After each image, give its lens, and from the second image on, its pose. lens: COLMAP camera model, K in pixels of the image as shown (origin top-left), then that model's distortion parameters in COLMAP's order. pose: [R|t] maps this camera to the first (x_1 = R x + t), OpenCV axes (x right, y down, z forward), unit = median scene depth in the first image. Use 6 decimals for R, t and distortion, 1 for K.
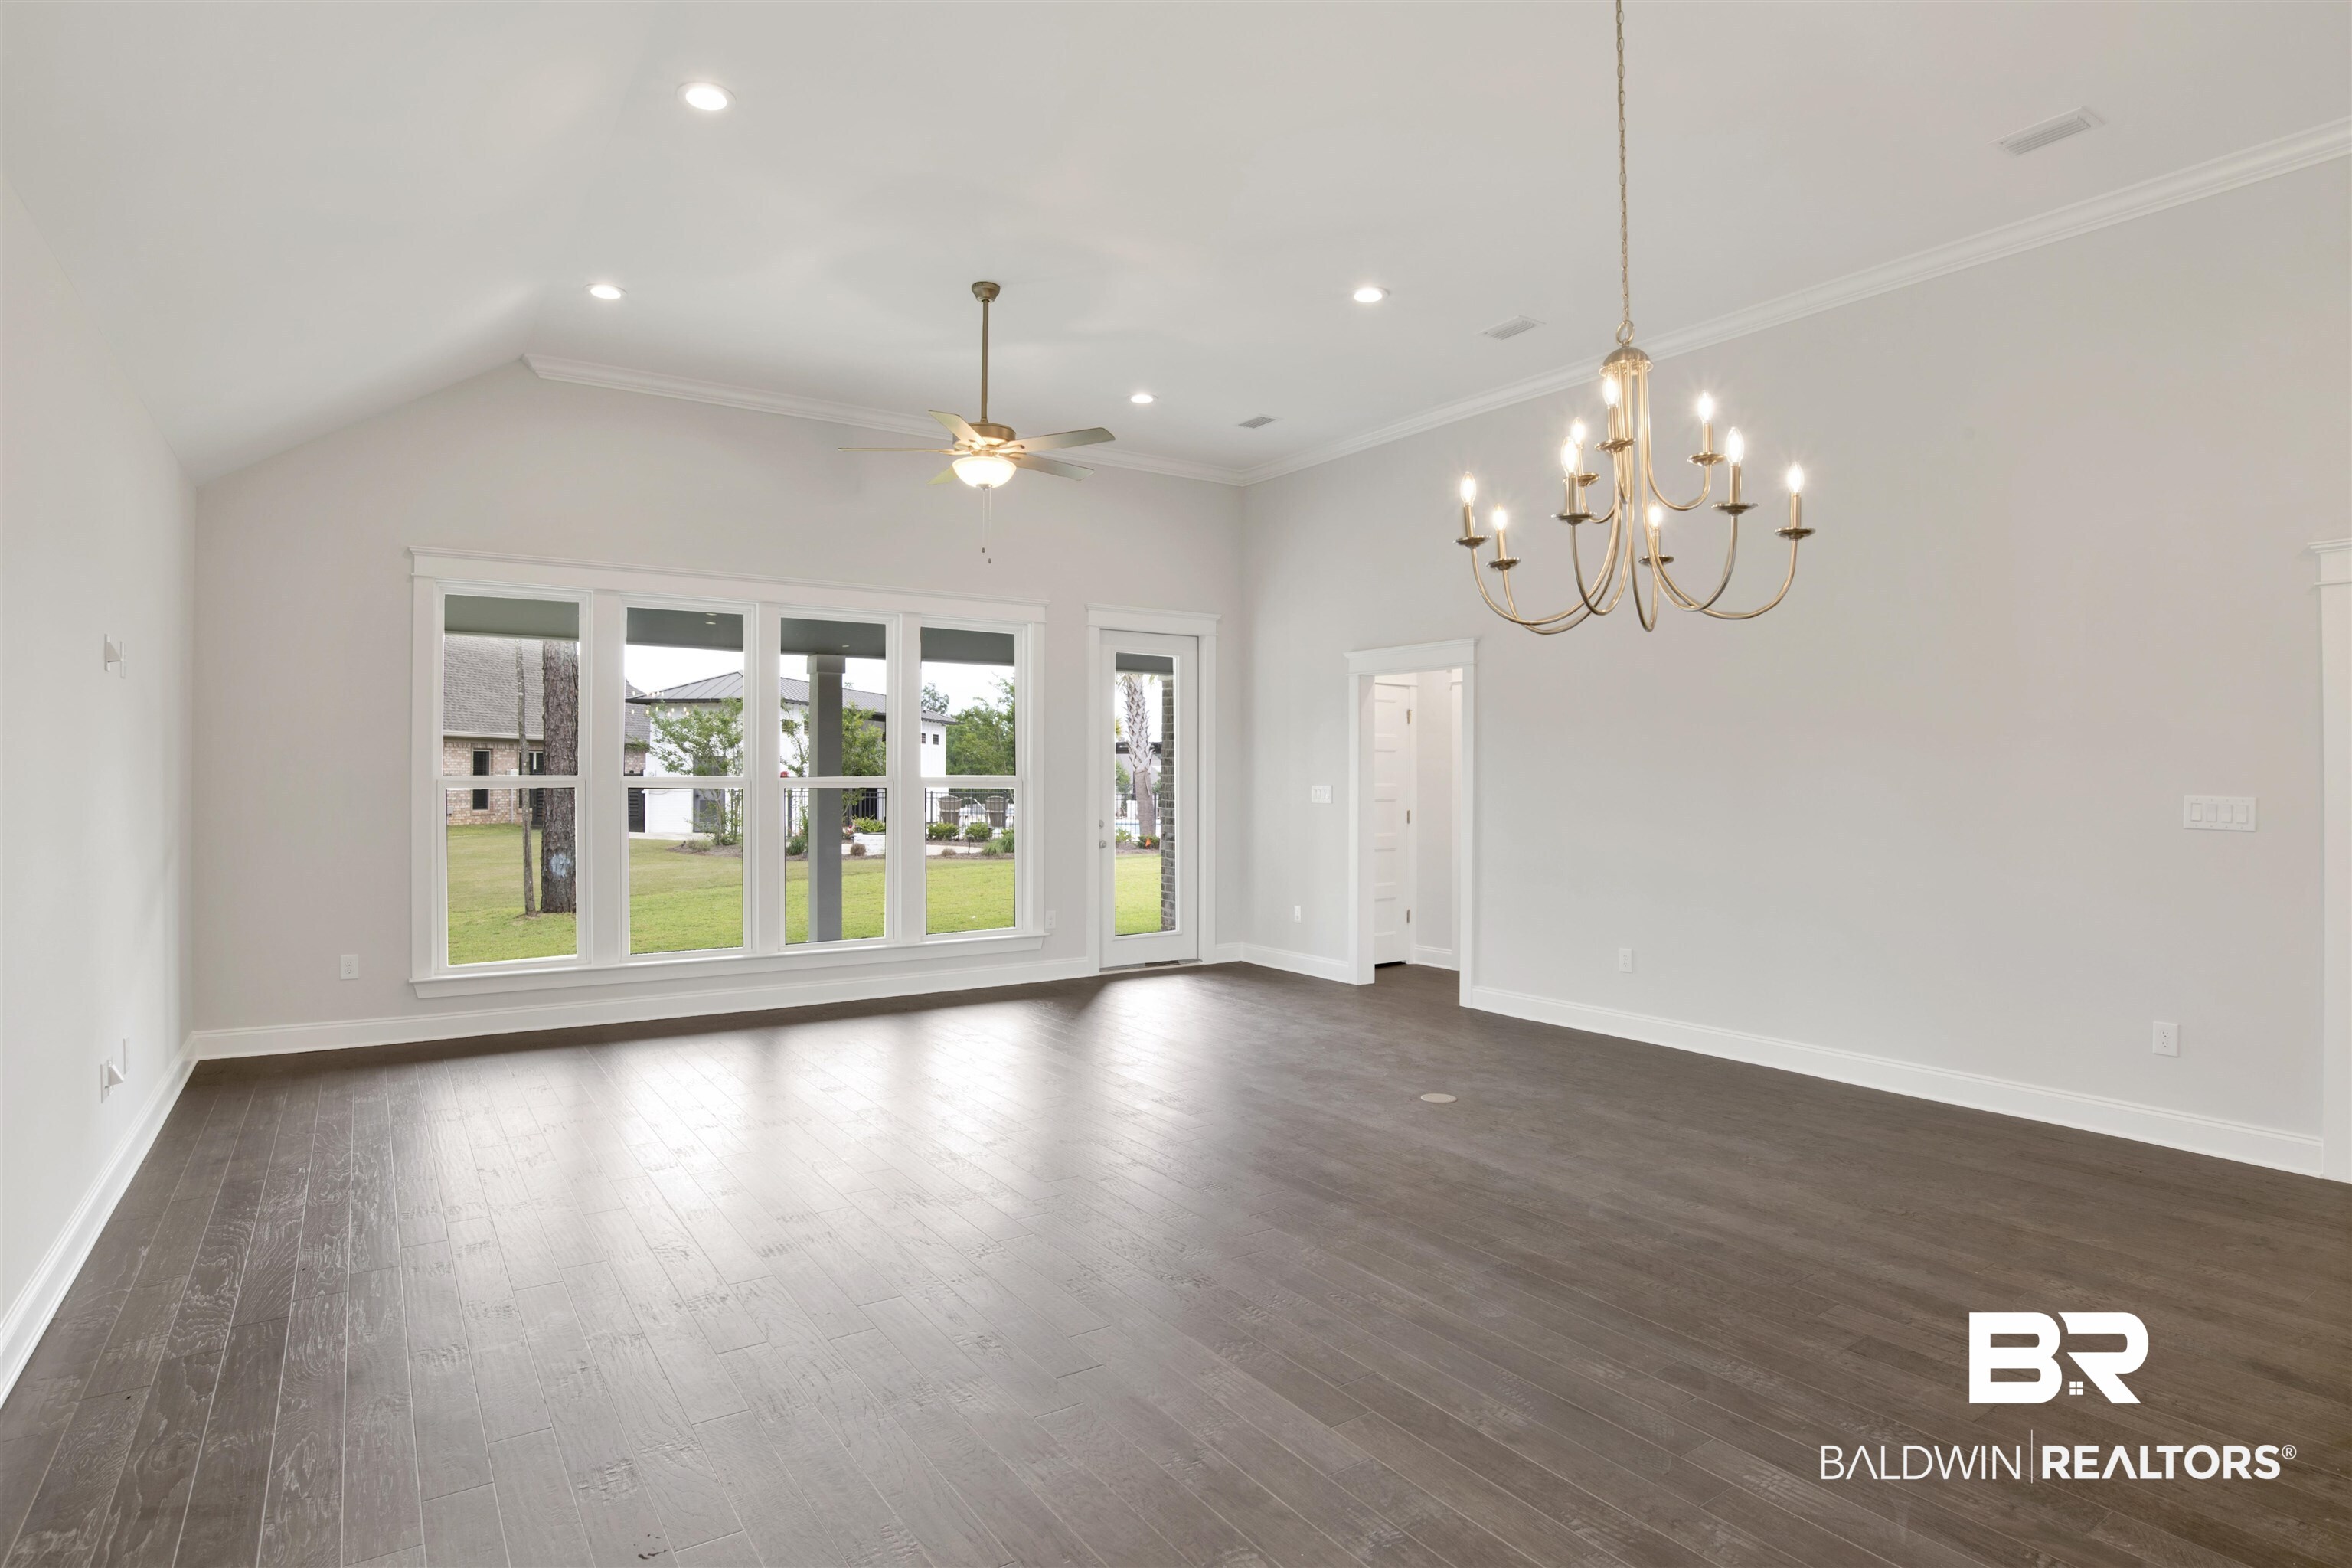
lens RADIAL K [[1255.0, 0, 1174.3], [0, 1255.0, 797.6], [0, 0, 1]] dist [-0.058612, 0.019109]
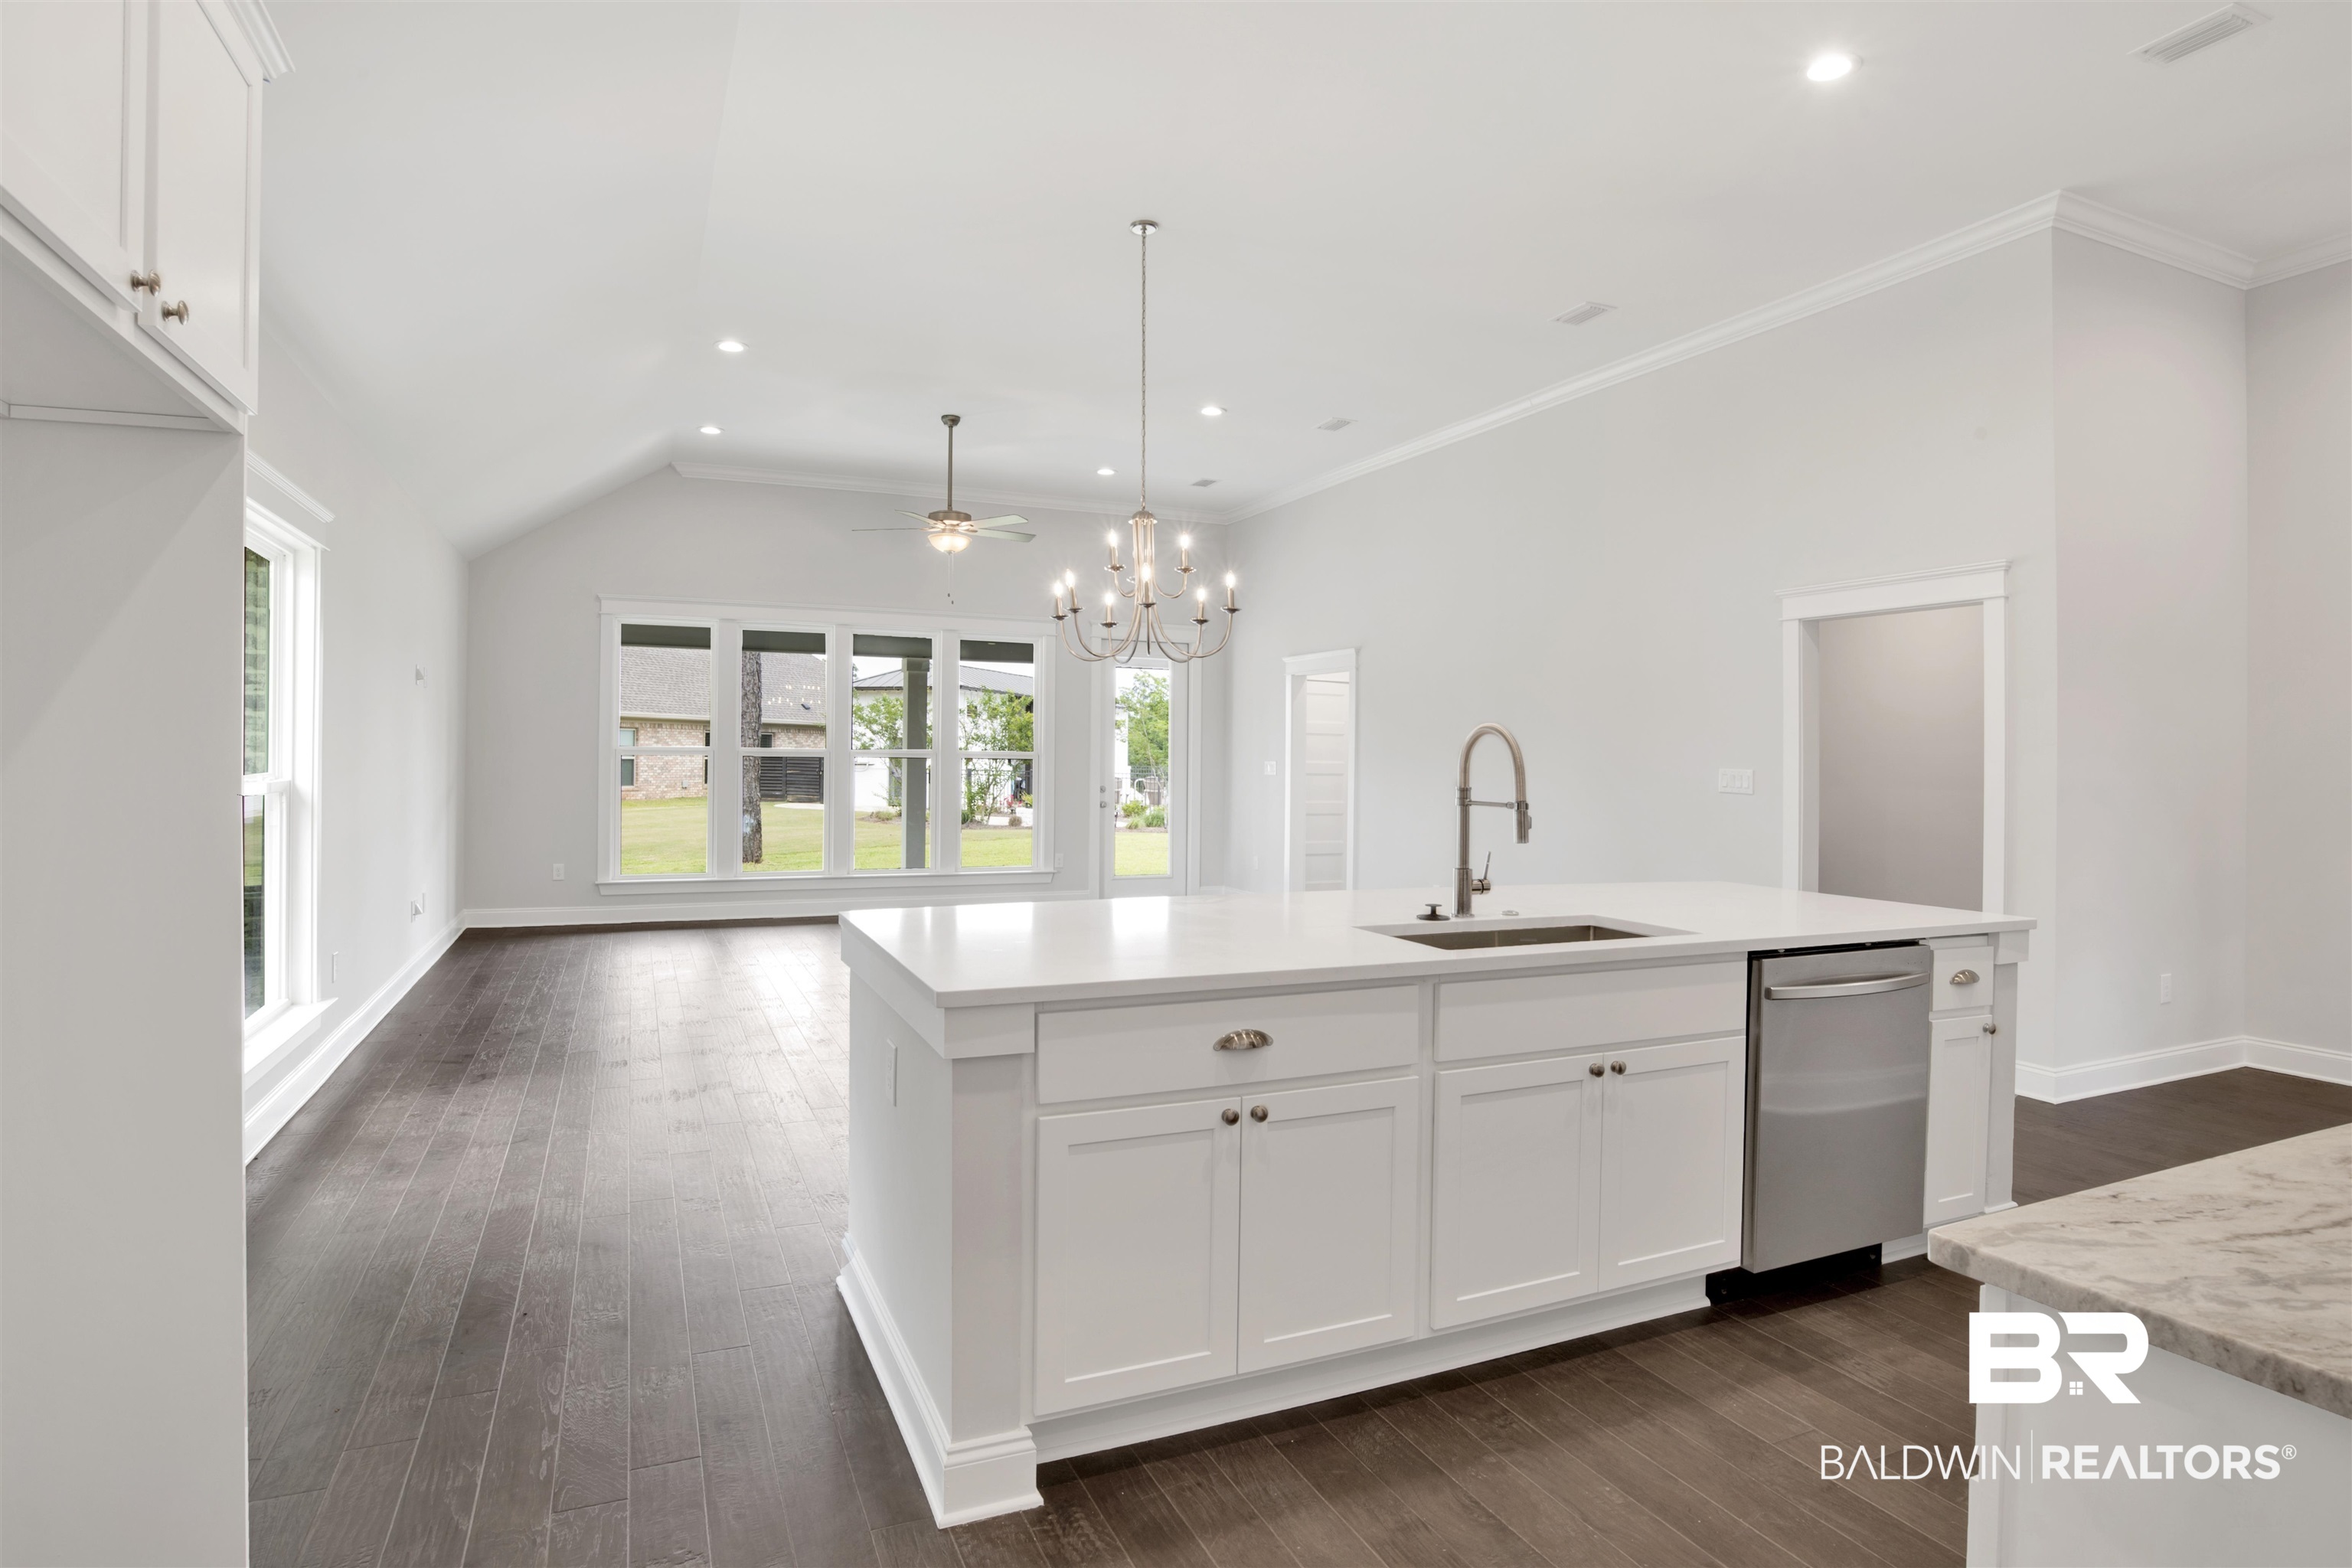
lens RADIAL K [[1245.5, 0, 1176.0], [0, 1245.5, 784.0], [0, 0, 1]] dist [-0.054993, 0.000158]
pose [[0.986276, 0.014387, -0.164480, 0.316742], [-0.014265, 0.999896, 0.001924, 0.016149], [0.164490, 0.000449, 0.986379, -0.358216]]
